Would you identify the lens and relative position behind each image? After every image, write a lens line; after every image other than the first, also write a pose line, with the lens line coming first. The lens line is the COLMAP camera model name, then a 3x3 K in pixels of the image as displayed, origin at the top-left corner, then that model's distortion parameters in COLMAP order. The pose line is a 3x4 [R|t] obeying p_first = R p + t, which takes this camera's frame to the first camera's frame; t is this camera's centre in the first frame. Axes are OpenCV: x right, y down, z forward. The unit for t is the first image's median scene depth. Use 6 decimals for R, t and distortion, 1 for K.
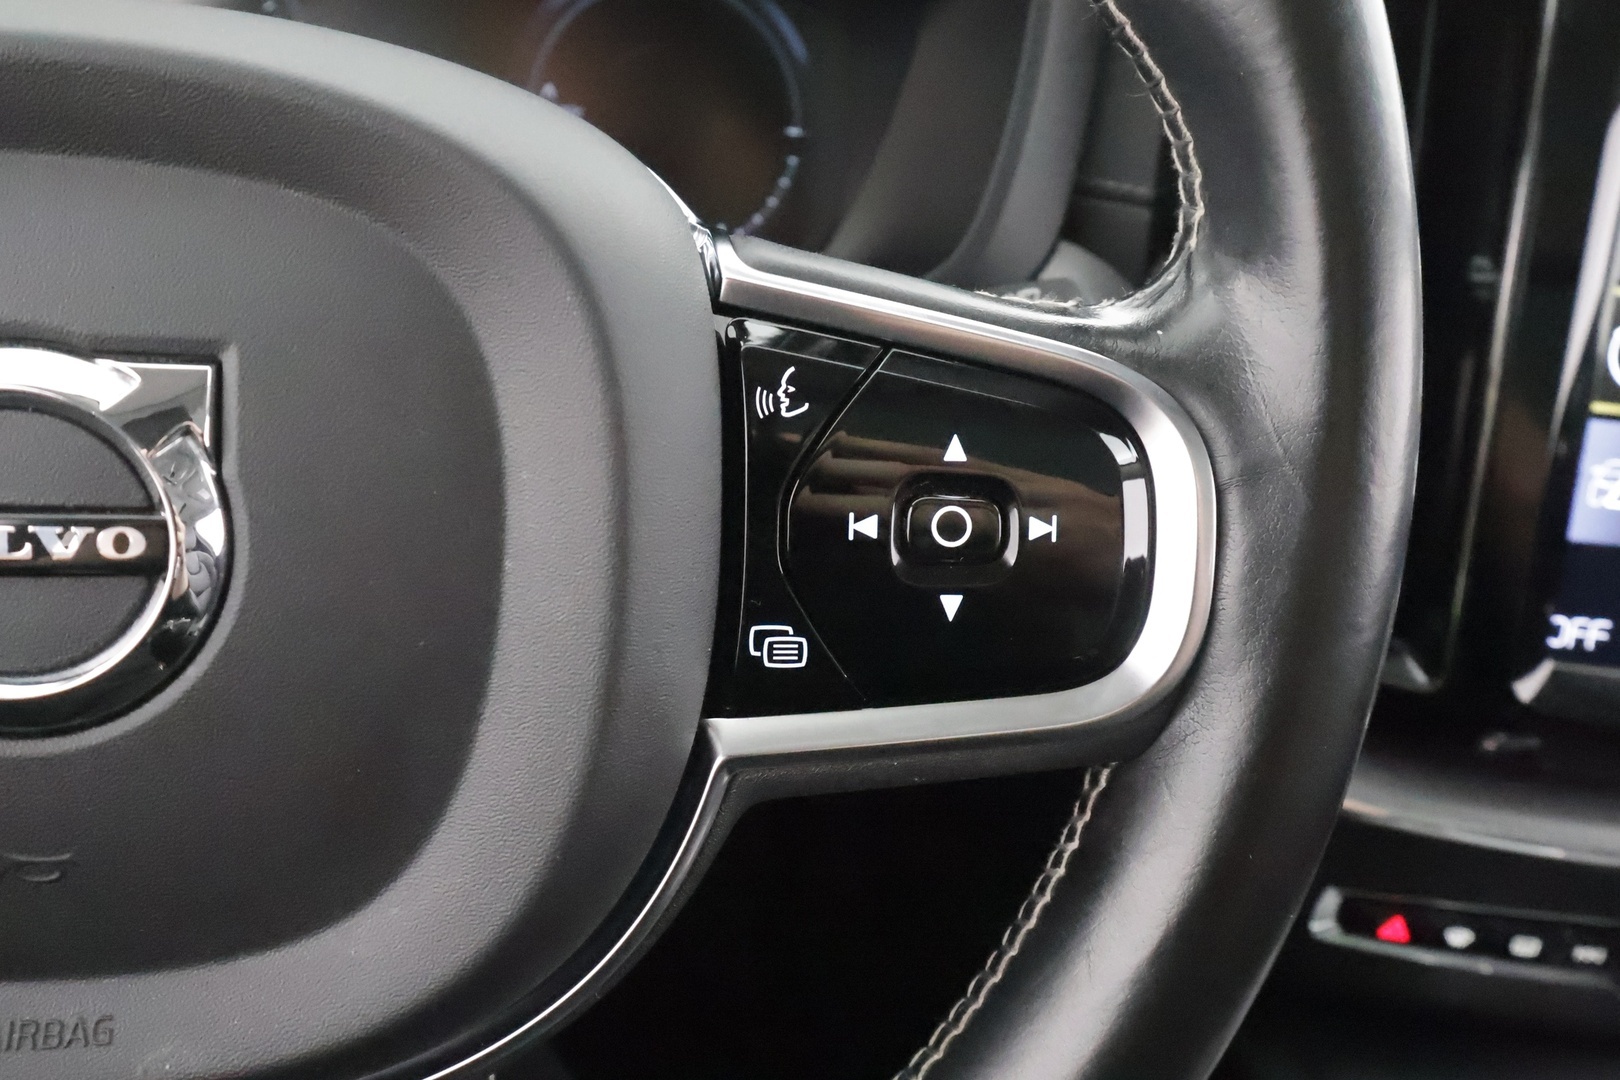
lens RADIAL K [[1295.1, 0, 836.1], [0, 1295.1, 542.7], [0, 0, 1]] dist [0.010909, 0.001744]
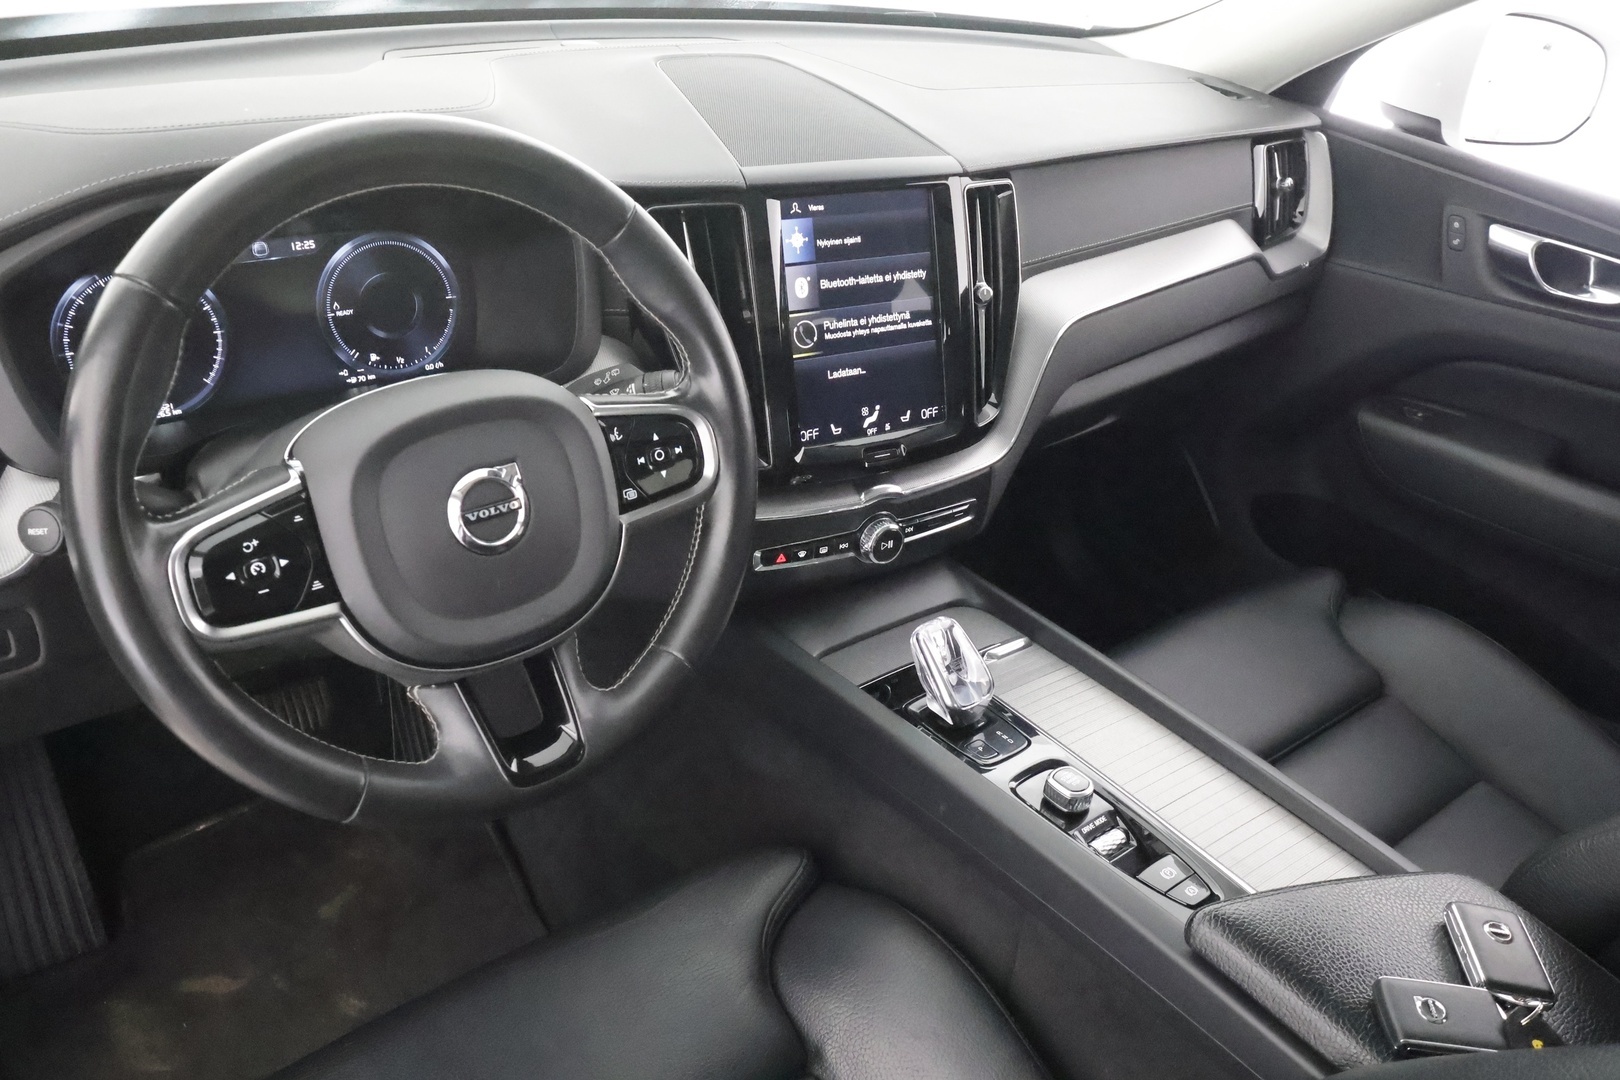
lens RADIAL K [[1295.1, 0, 836.1], [0, 1295.1, 542.7], [0, 0, 1]] dist [0.010909, 0.001744]
pose [[0.847825, -0.288054, 0.445217, -0.742245], [0.244098, 0.957353, 0.154571, -0.134938], [-0.470754, -0.022372, 0.881981, -1.598316]]
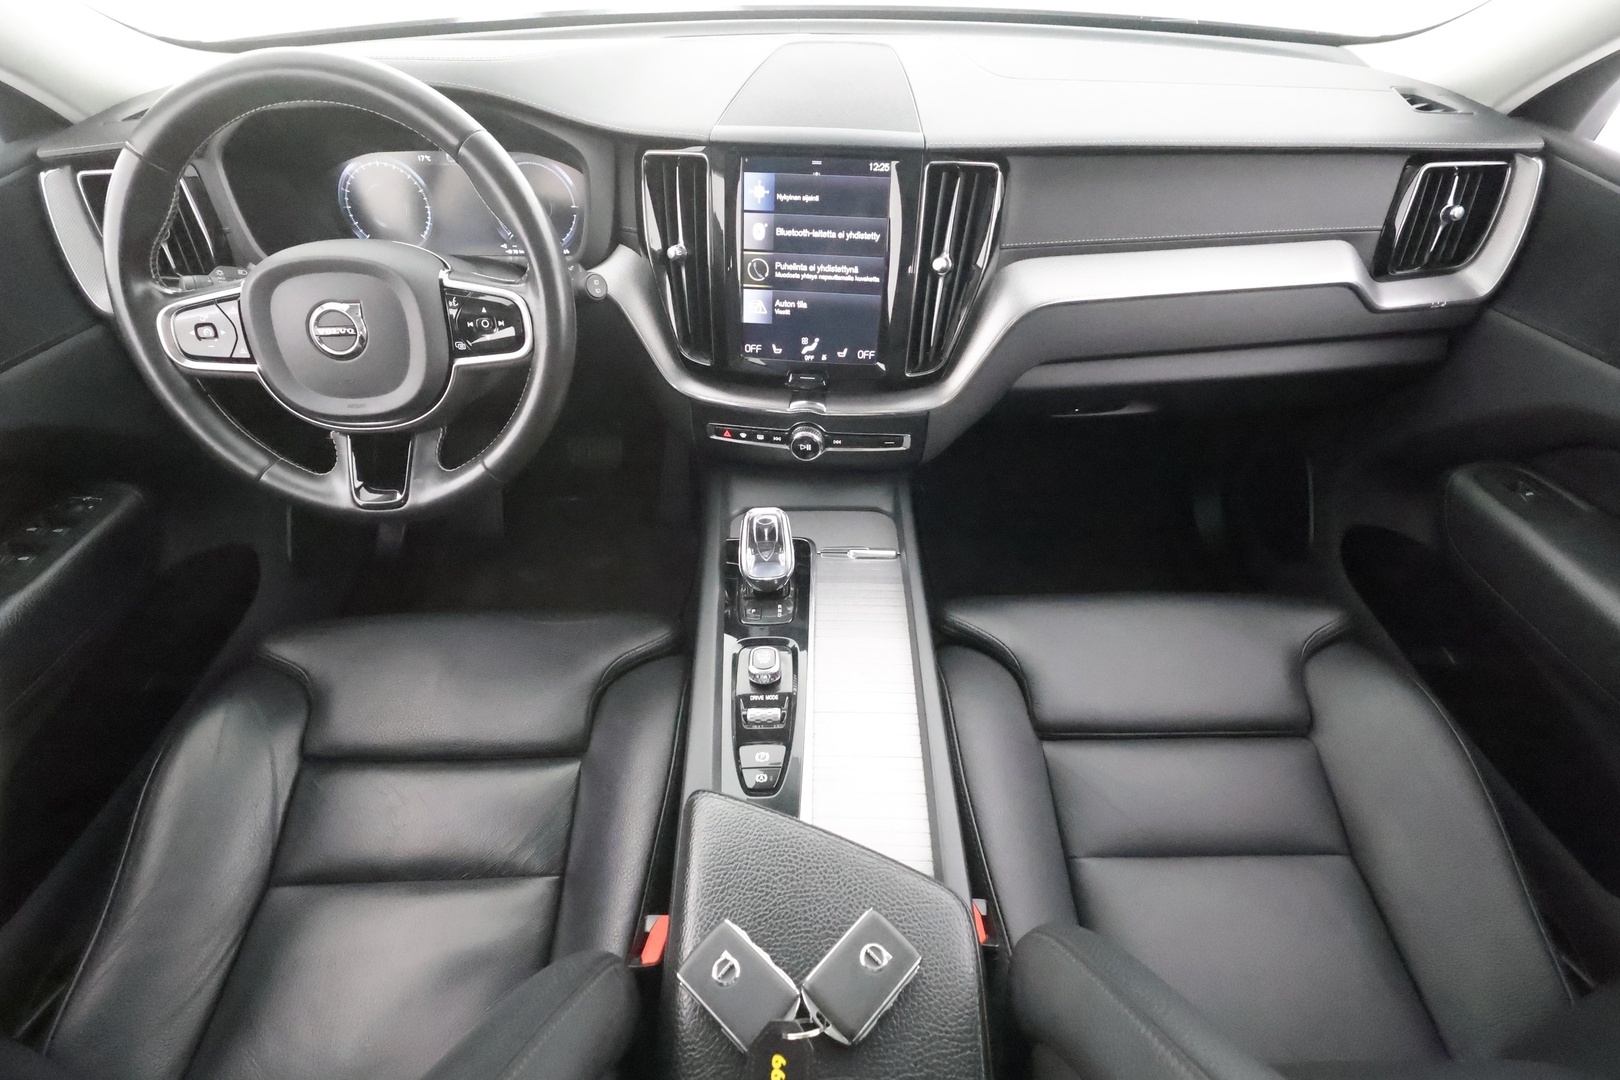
lens RADIAL K [[758.9, 0, 819.8], [0, 758.9, 547.3], [0, 0, 1]] dist [0.001933, -0.000248]
pose [[0.988717, -0.005264, -0.149701, 1.156369], [0.041558, 0.969790, 0.240377, 0.114028], [0.143914, -0.243886, 0.959066, -1.287202]]
